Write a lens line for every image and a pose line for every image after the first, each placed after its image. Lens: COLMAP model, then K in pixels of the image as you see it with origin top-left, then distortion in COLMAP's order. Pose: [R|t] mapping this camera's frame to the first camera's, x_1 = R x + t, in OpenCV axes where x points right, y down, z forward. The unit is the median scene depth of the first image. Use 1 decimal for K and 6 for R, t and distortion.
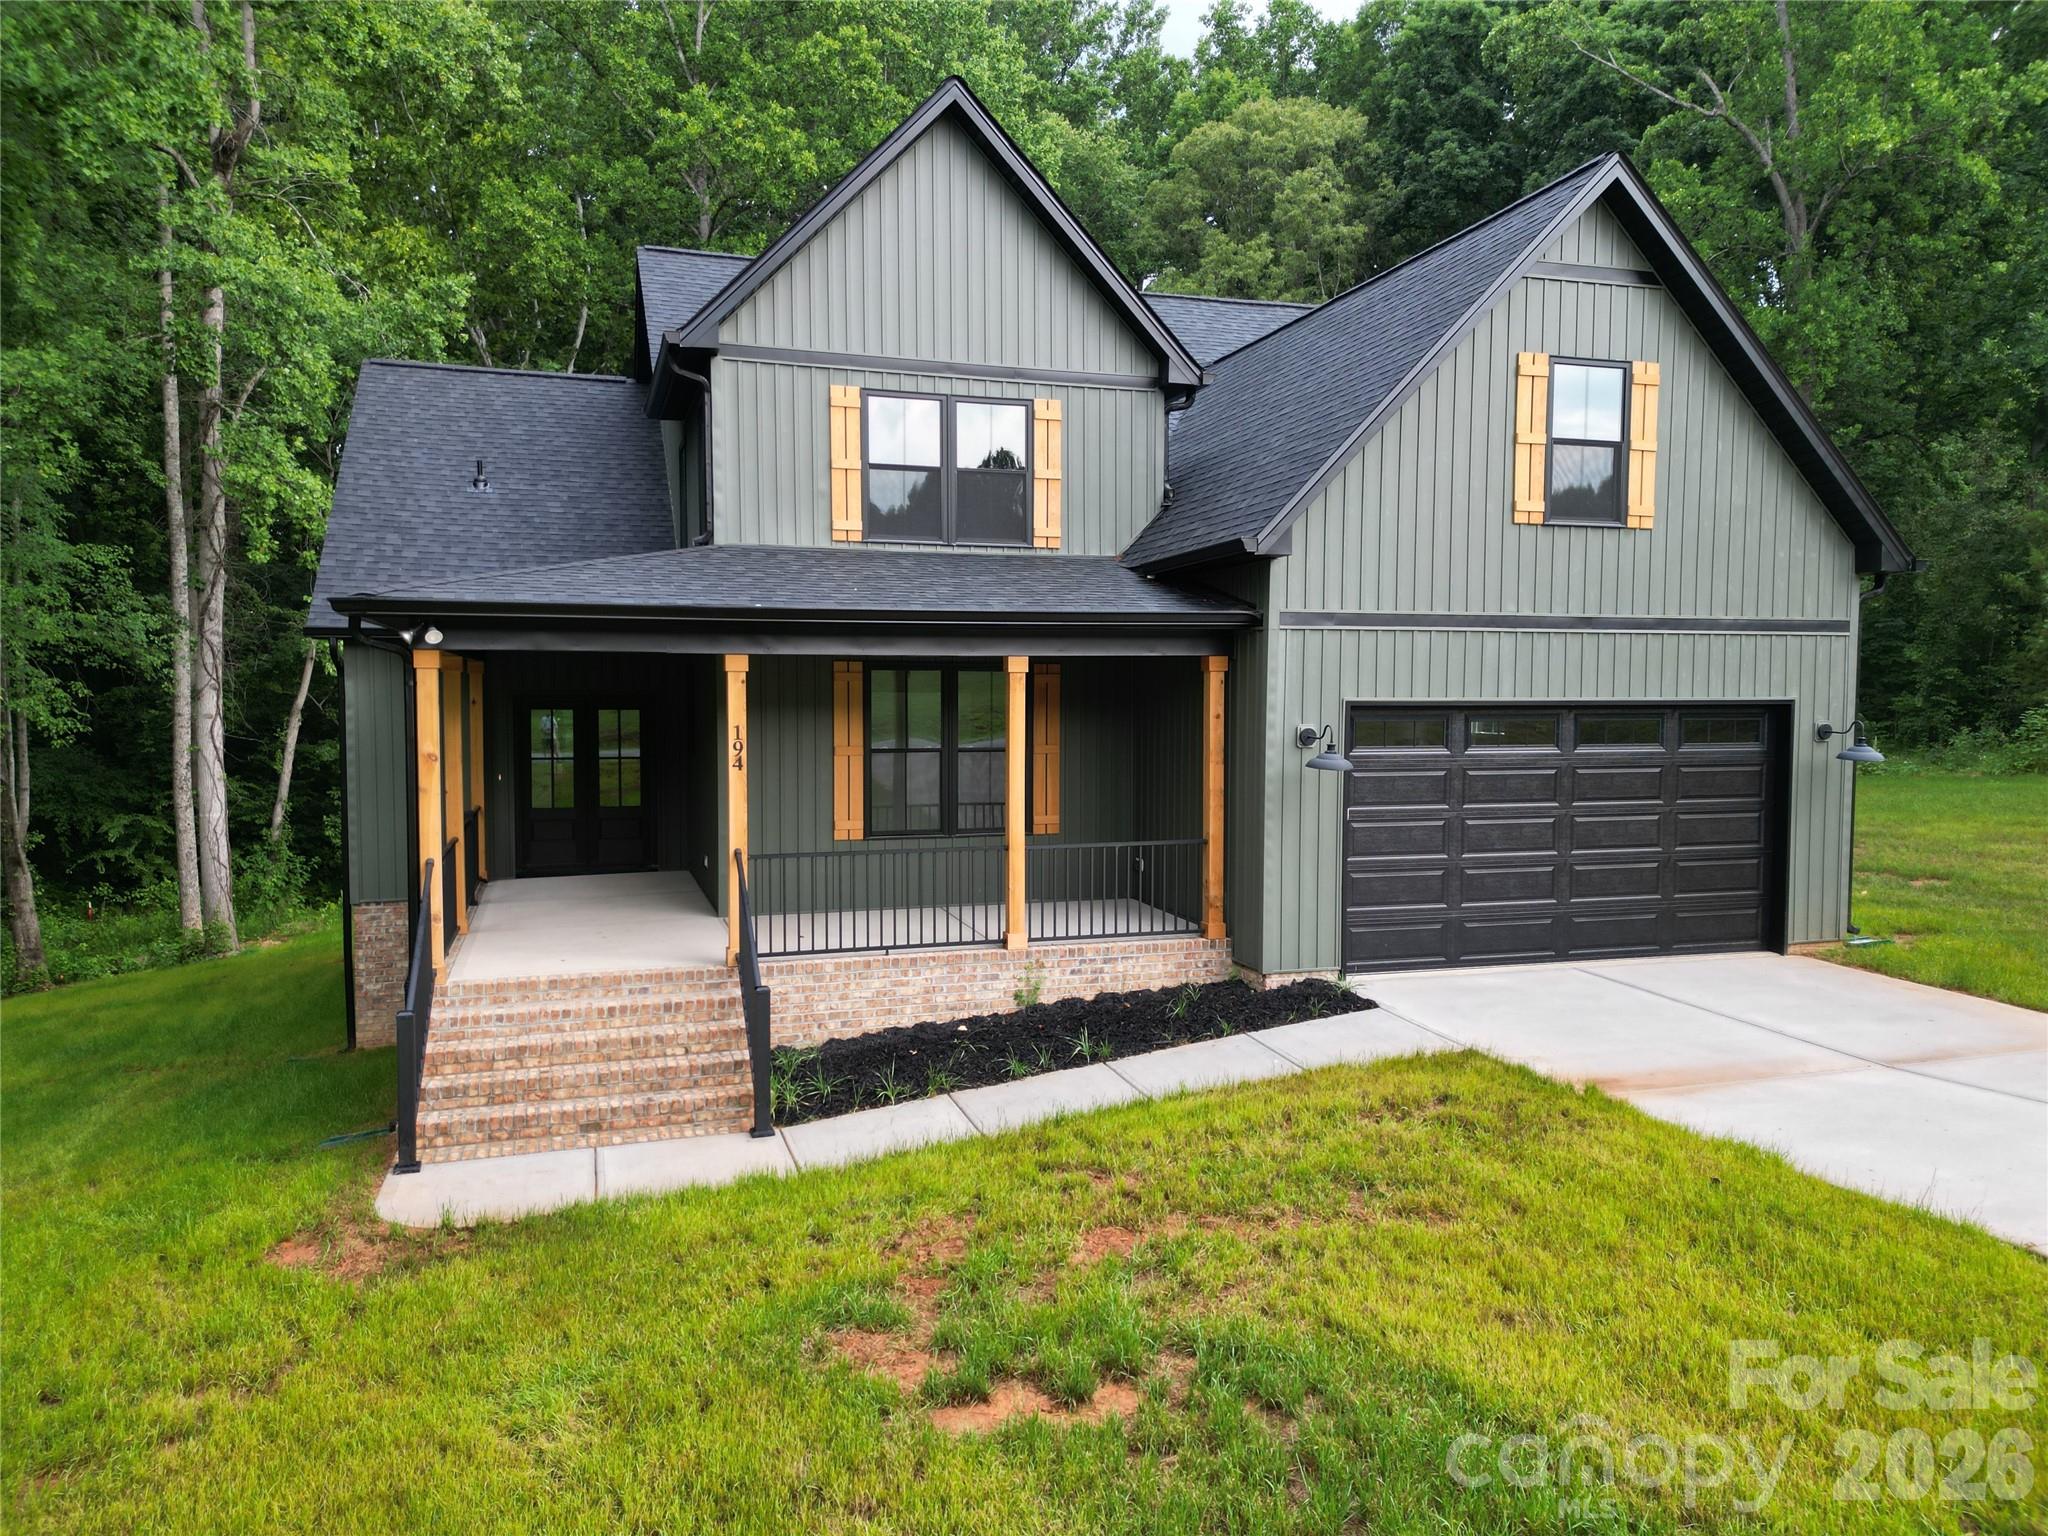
lens RADIAL K [[1429.6, 0, 1024.0], [0, 1429.6, 768.0], [0, 0, 1]] dist [0.082206, -0.070379]
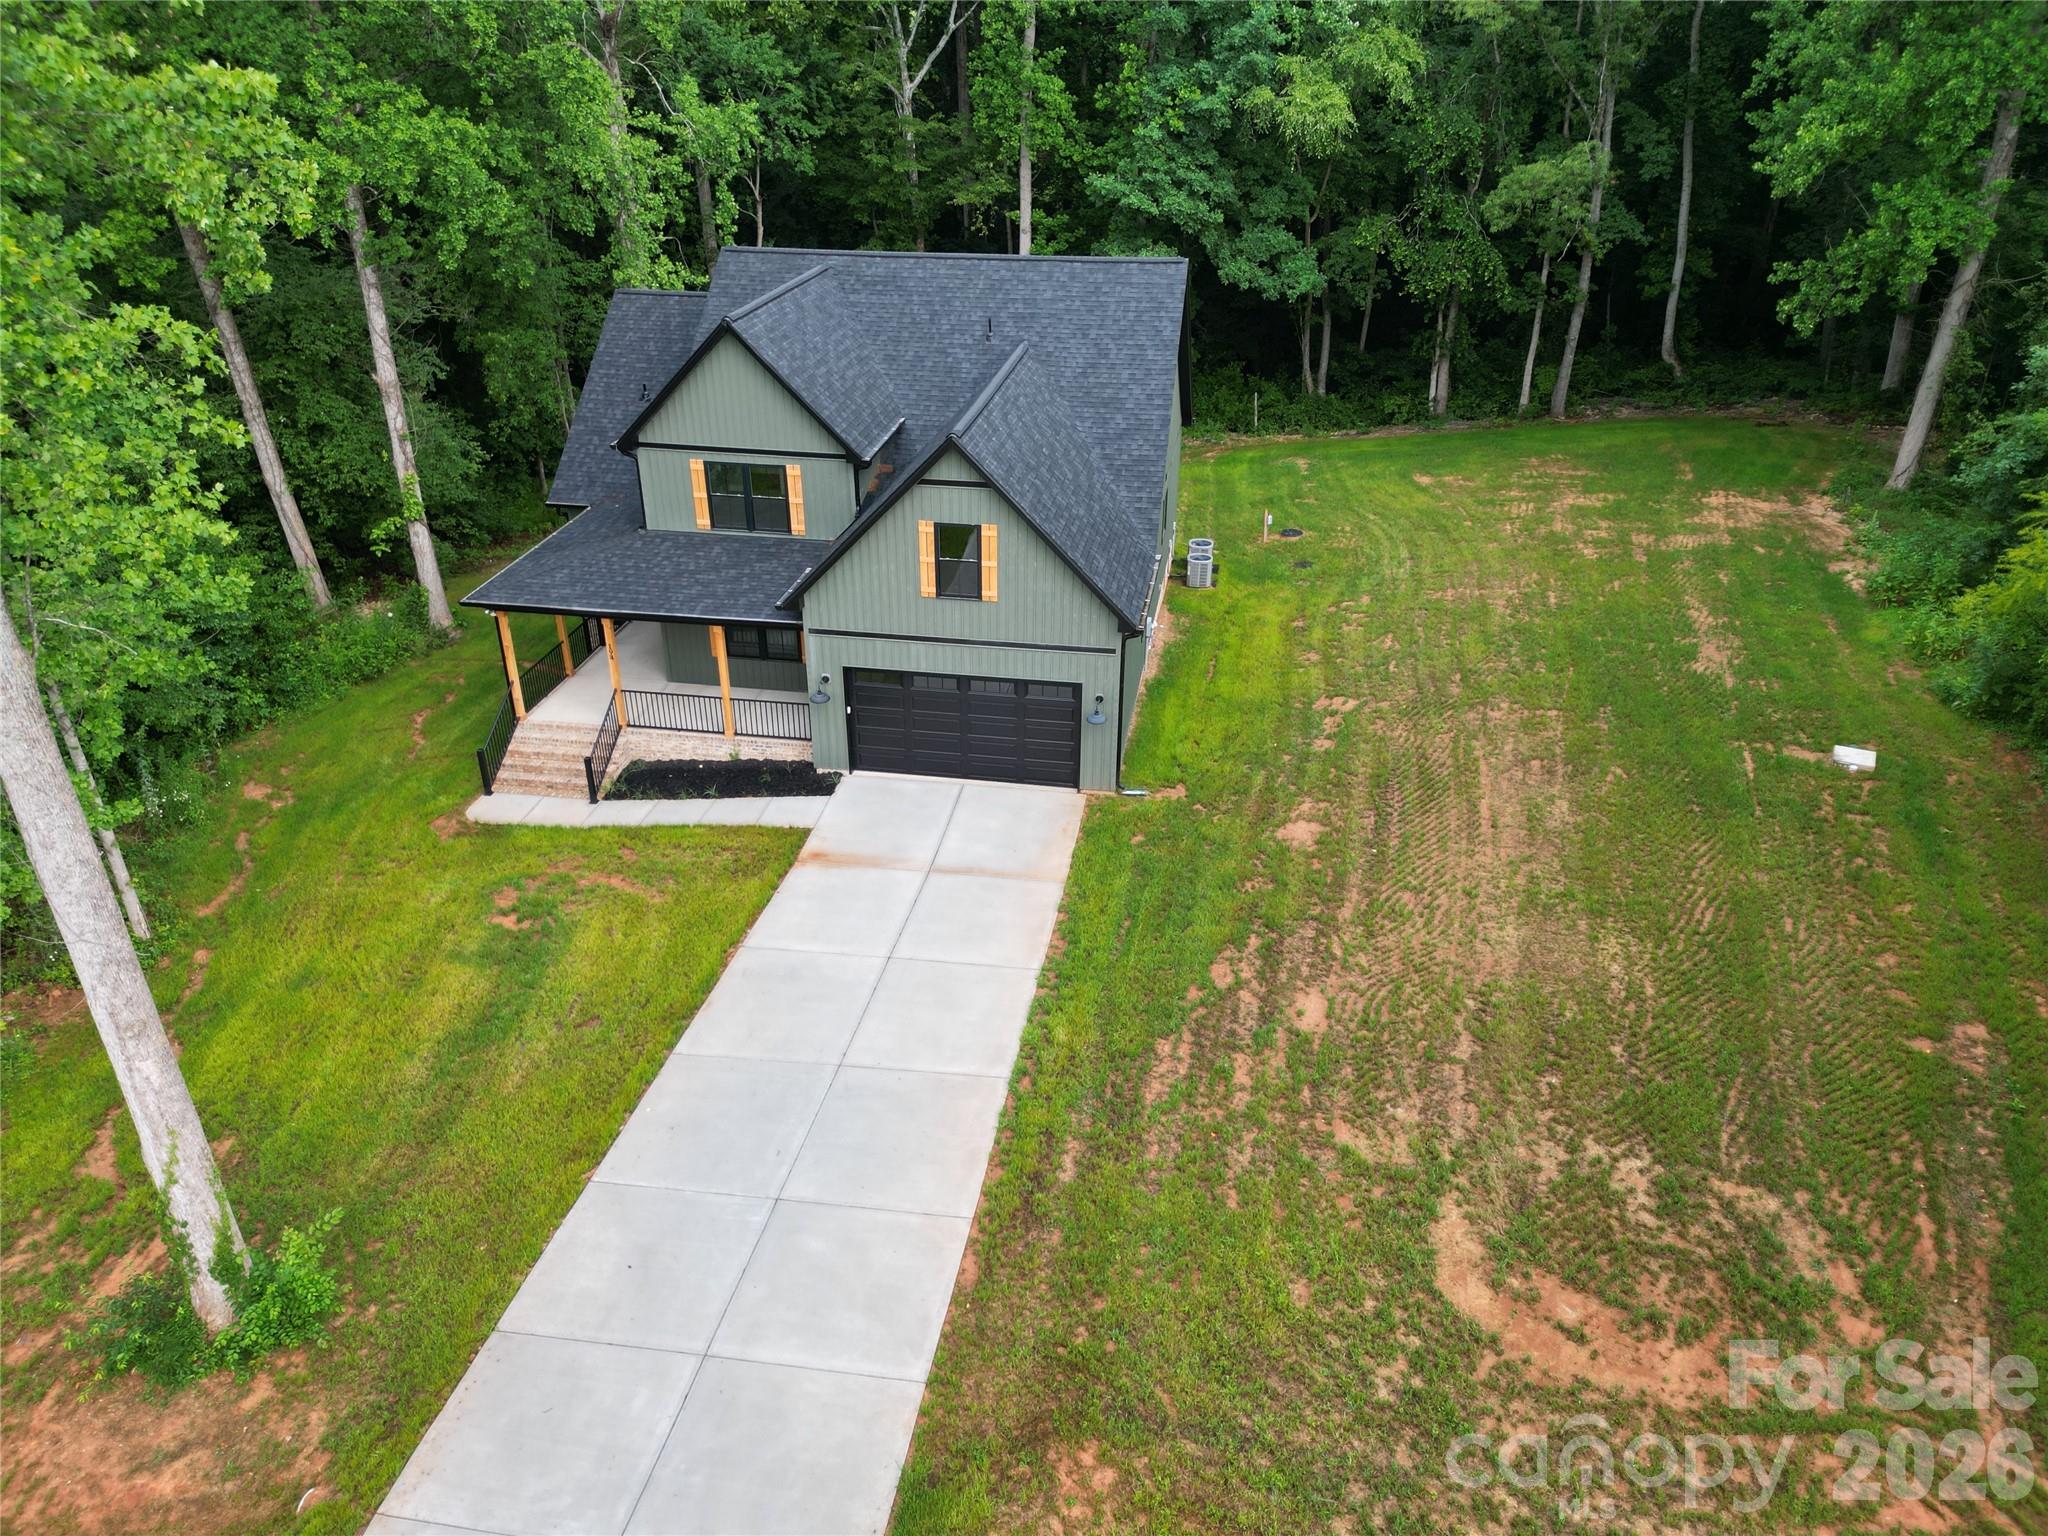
lens RADIAL K [[1429.6, 0, 1024.0], [0, 1429.6, 768.0], [0, 0, 1]] dist [0.082206, -0.070379]
pose [[0.894088, 0.209327, -0.395966, 1.320013], [-0.024152, 0.905314, 0.424056, -0.811487], [0.447240, -0.369580, 0.814486, -0.730162]]
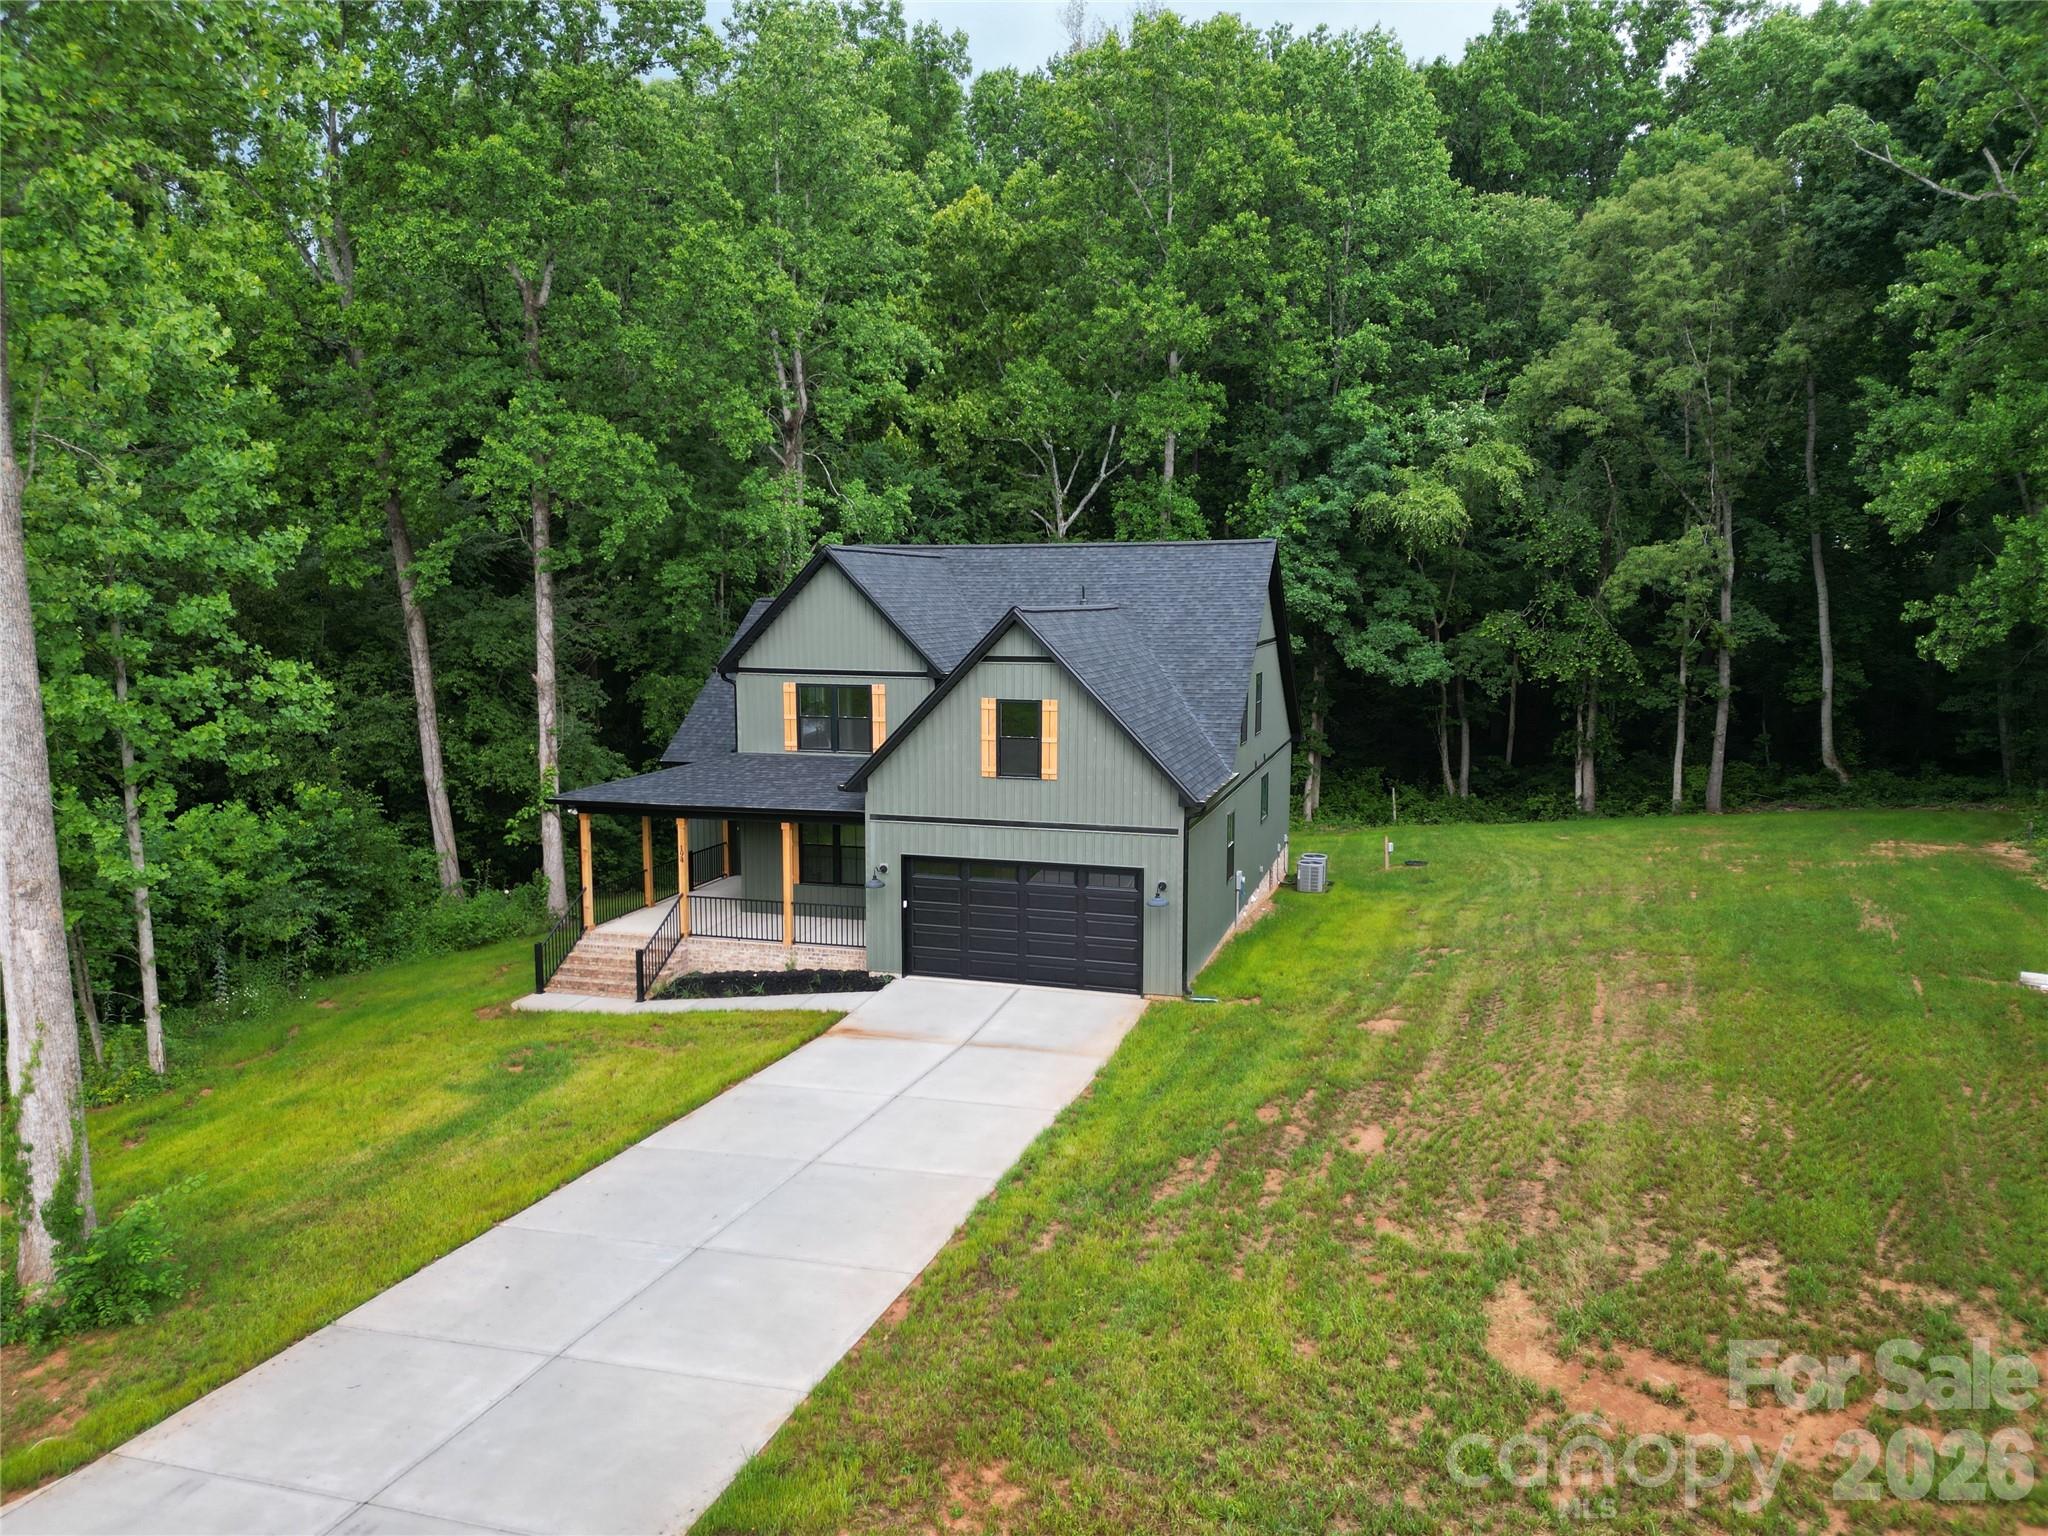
lens RADIAL K [[1429.6, 0, 1024.0], [0, 1429.6, 768.0], [0, 0, 1]] dist [0.082206, -0.070379]
pose [[0.827441, 0.067761, -0.557449, 1.497418], [-0.029410, 0.996560, 0.077482, -0.333027], [0.560782, -0.047717, 0.826587, -0.668006]]
